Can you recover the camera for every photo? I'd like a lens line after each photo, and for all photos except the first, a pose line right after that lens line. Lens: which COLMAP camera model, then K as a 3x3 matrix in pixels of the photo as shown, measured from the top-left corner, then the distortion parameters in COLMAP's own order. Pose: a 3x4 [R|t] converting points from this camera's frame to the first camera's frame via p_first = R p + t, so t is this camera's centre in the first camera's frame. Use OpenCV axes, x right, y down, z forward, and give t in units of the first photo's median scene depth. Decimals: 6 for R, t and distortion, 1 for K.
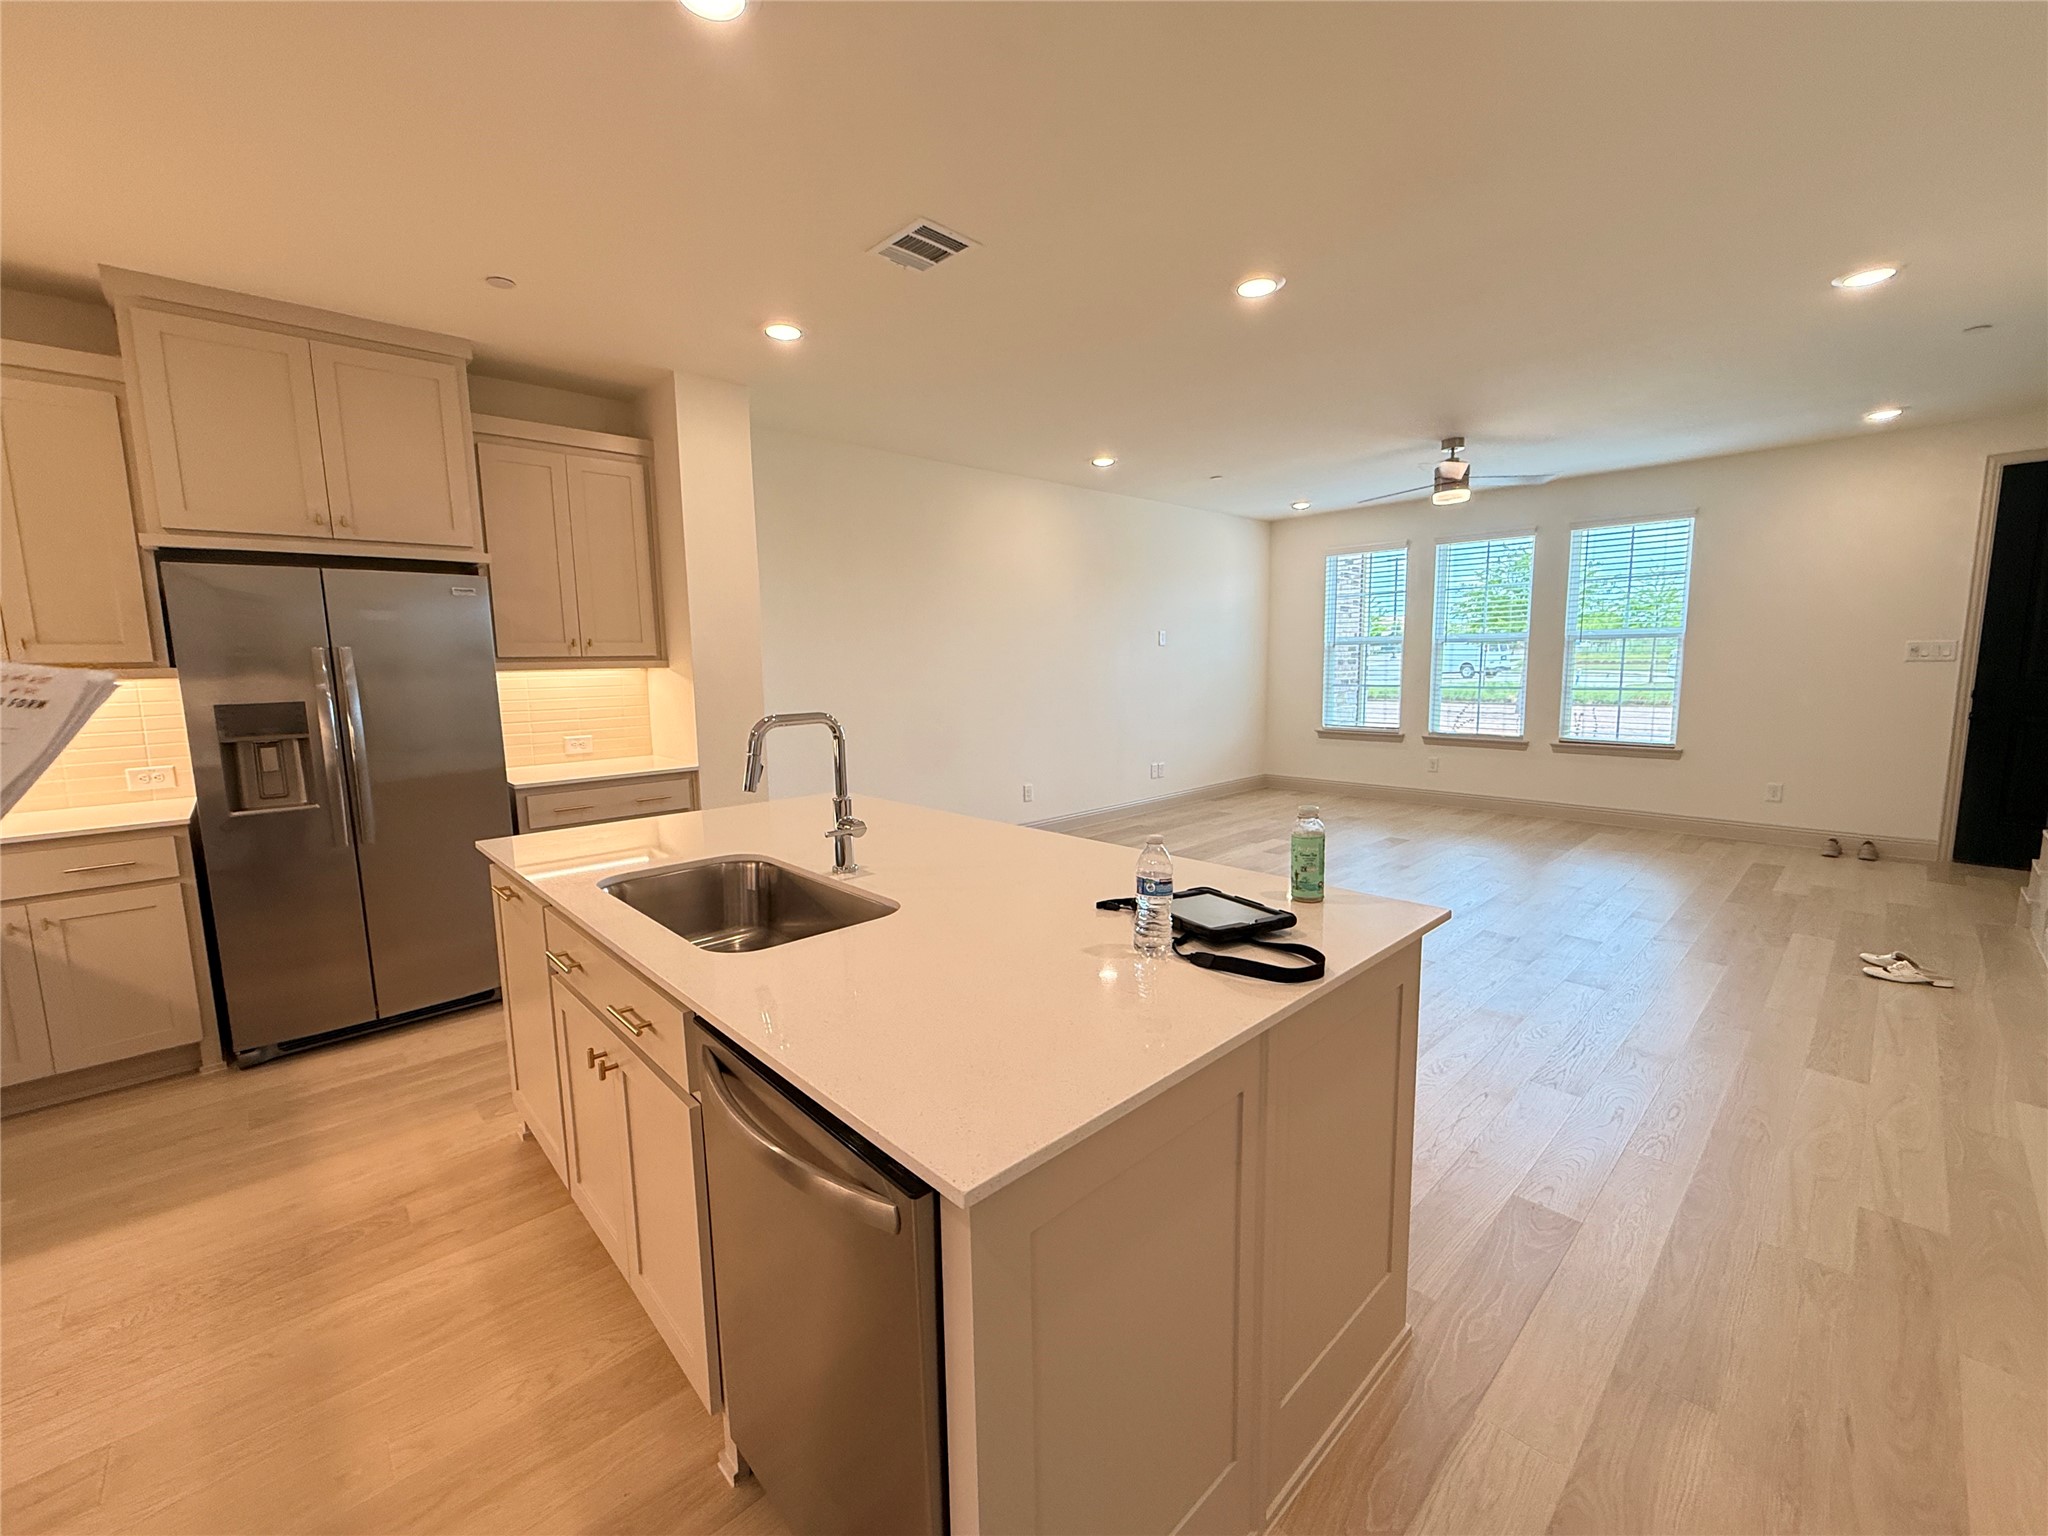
lens RADIAL K [[827.3, 0, 1027.9], [0, 827.3, 766.1], [0, 0, 1]] dist [-0.000674, 0.000337]
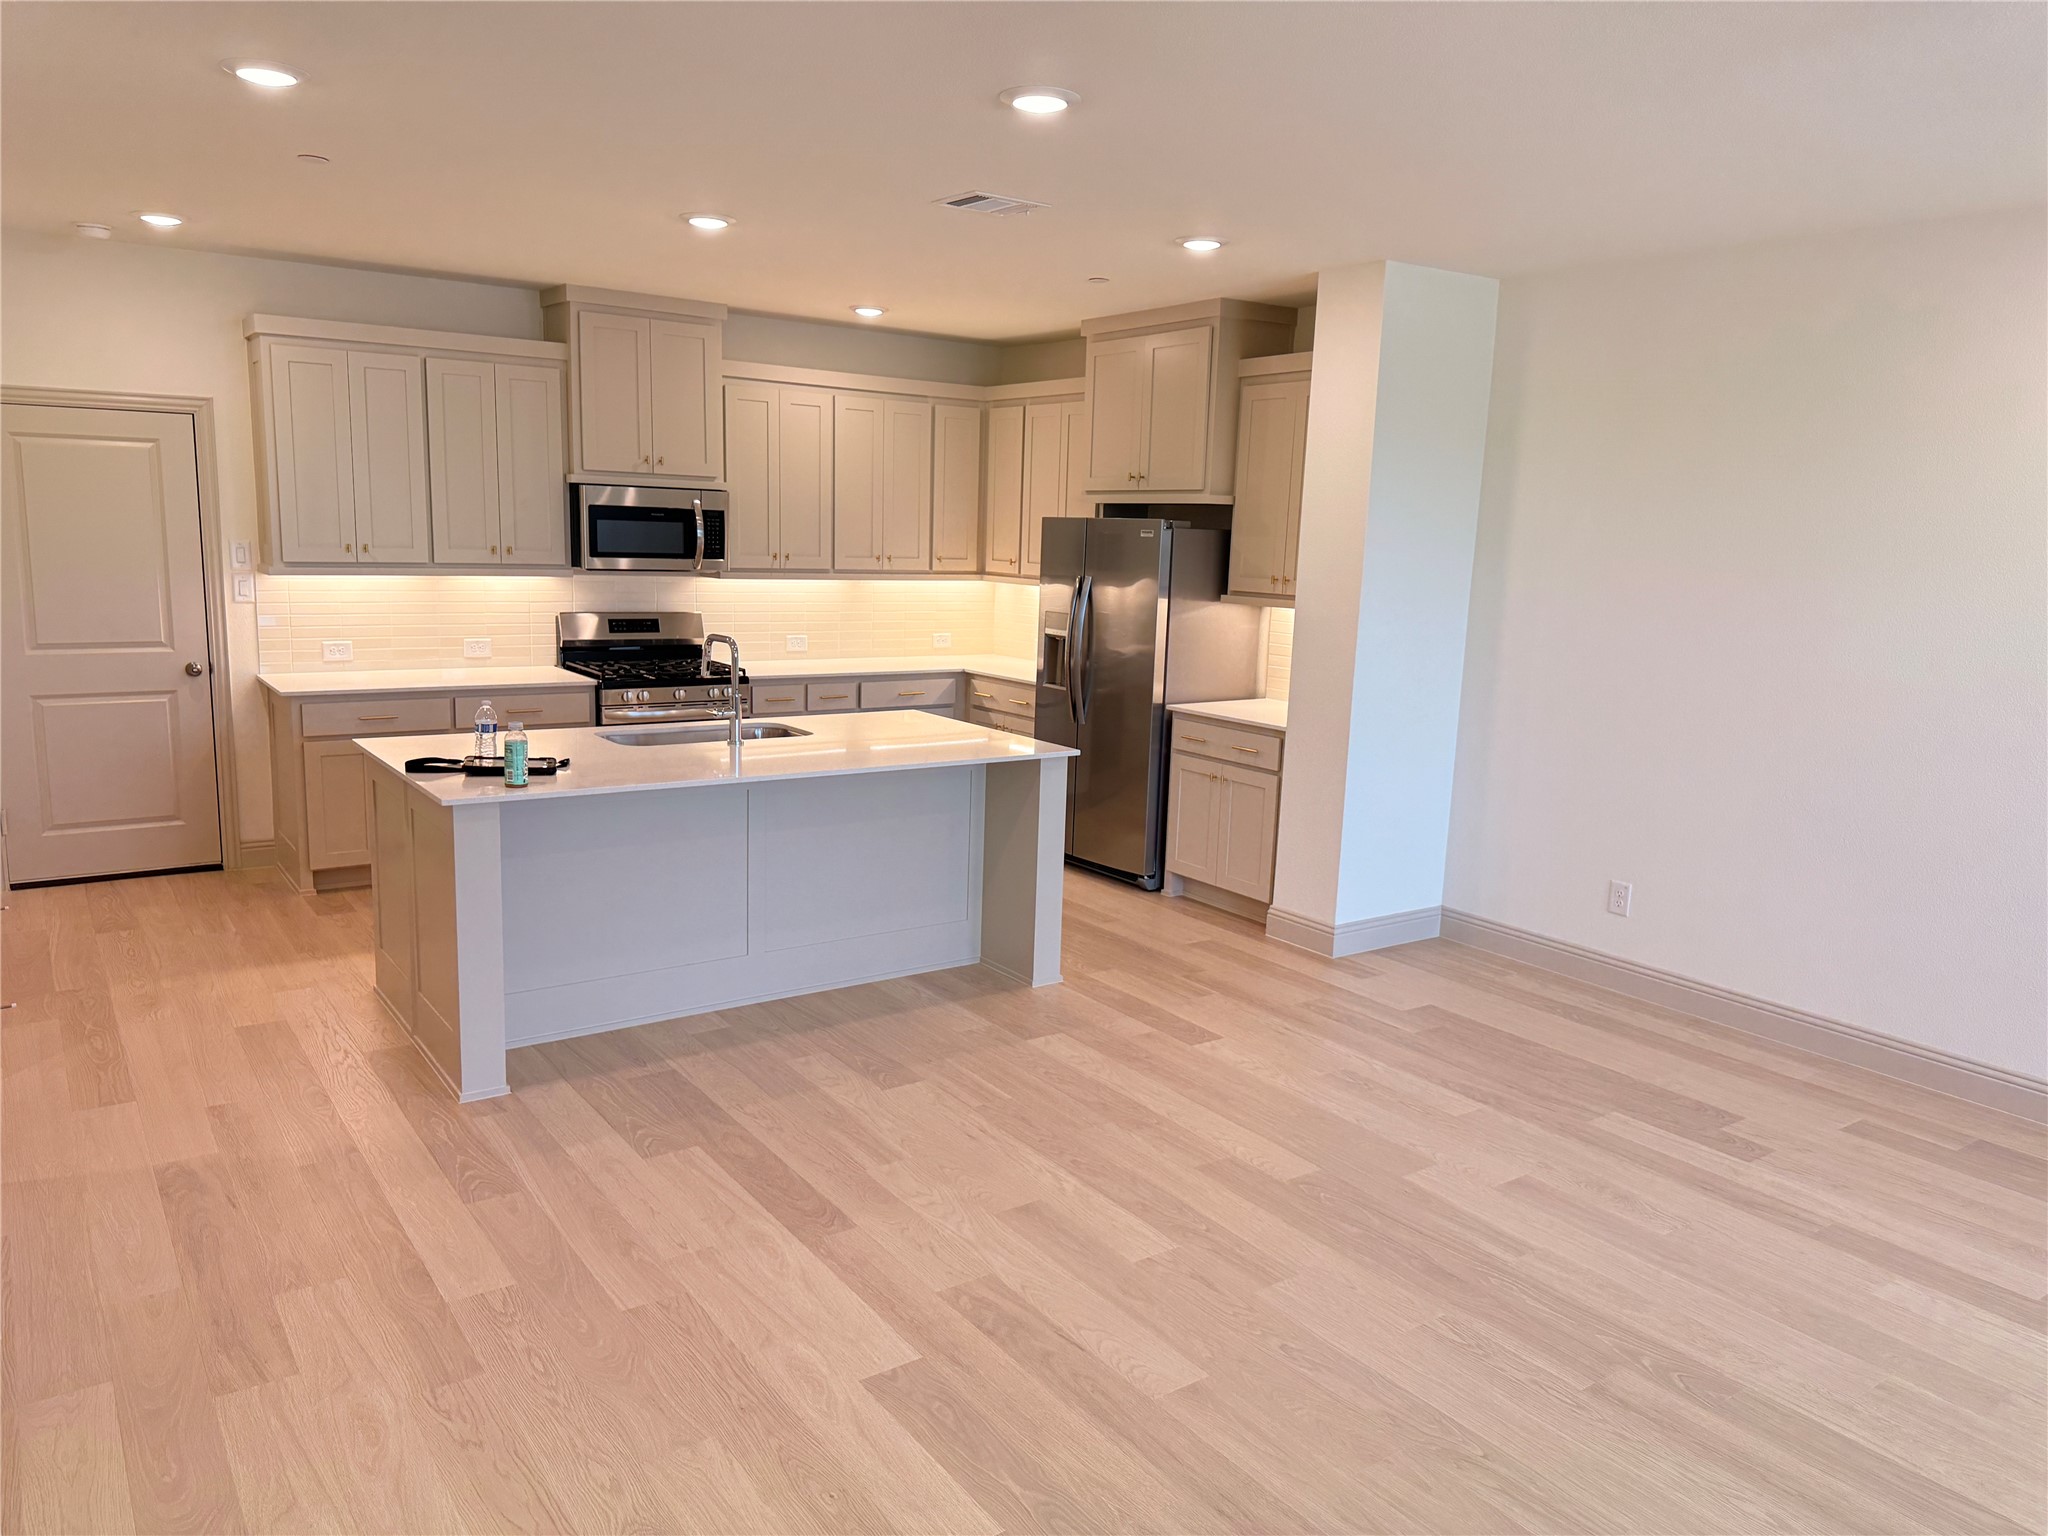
lens RADIAL K [[1424.3, 0, 1024.7], [0, 1424.3, 779.2], [0, 0, 1]] dist [0.120111, -0.190304]
pose [[-0.140185, 0.189096, -0.971901, 0.671055], [-0.157202, 0.964892, 0.210407, -0.132731], [0.977566, 0.182281, -0.105537, 0.537055]]
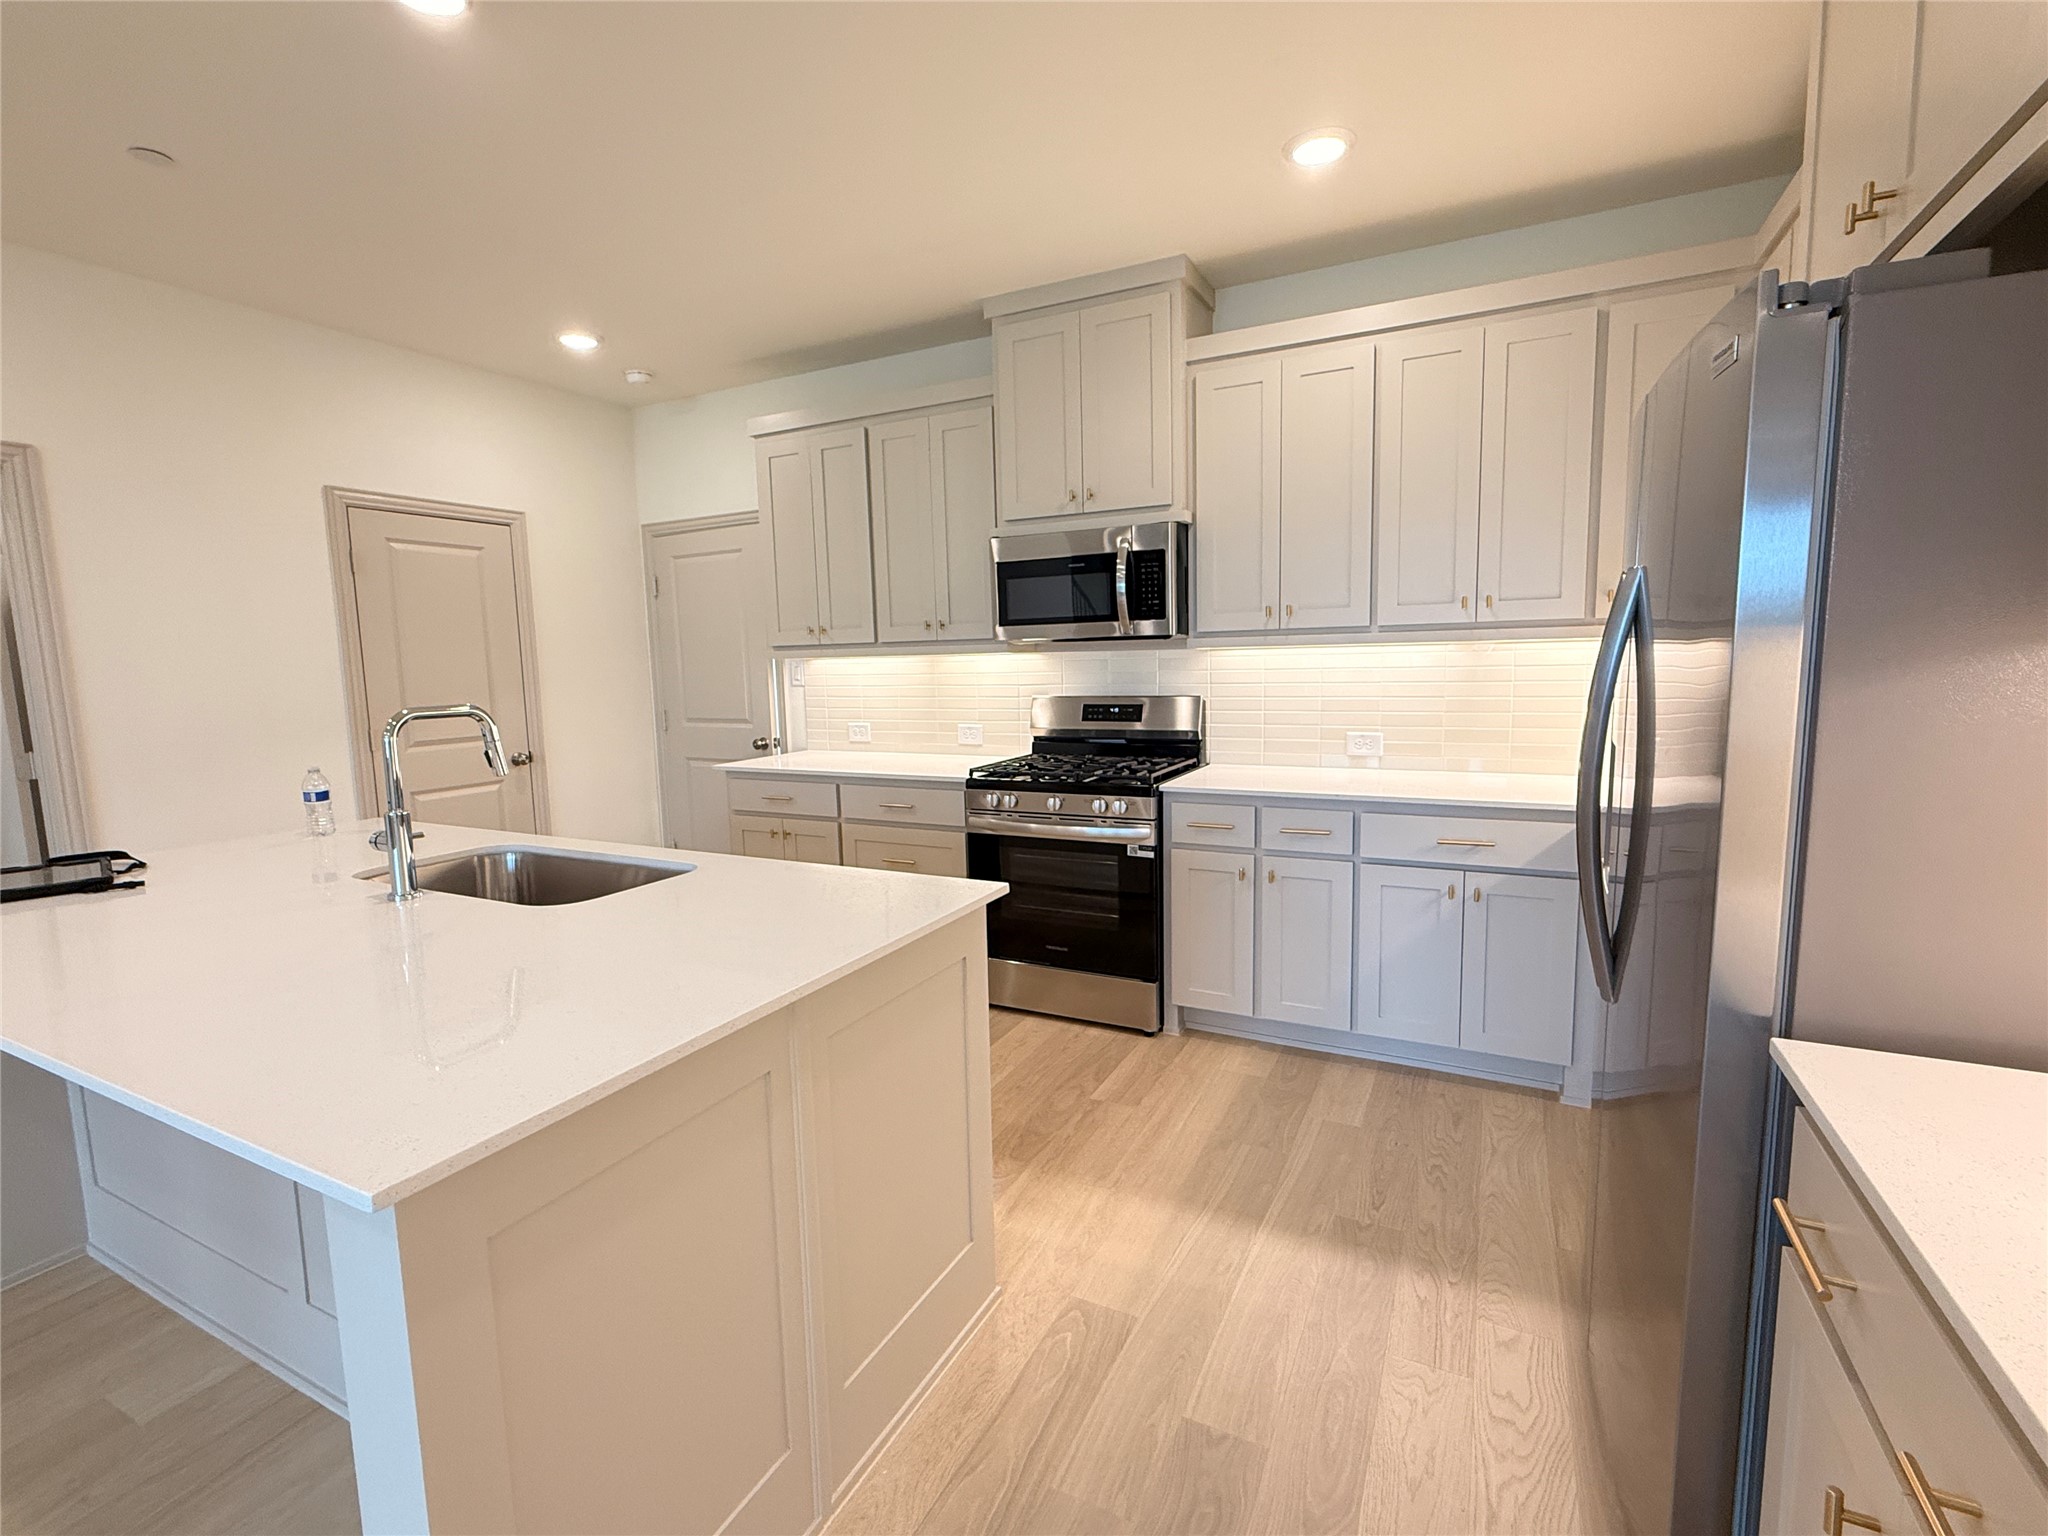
lens RADIAL K [[926.6, 0, 1025.2], [0, 926.6, 761.2], [0, 0, 1]] dist [-0.000309, 0.000001]
pose [[-0.939523, 0.078448, -0.333379, -0.152827], [-0.003403, 0.971227, 0.238130, -0.071802], [0.342468, 0.224863, -0.912224, 0.610449]]
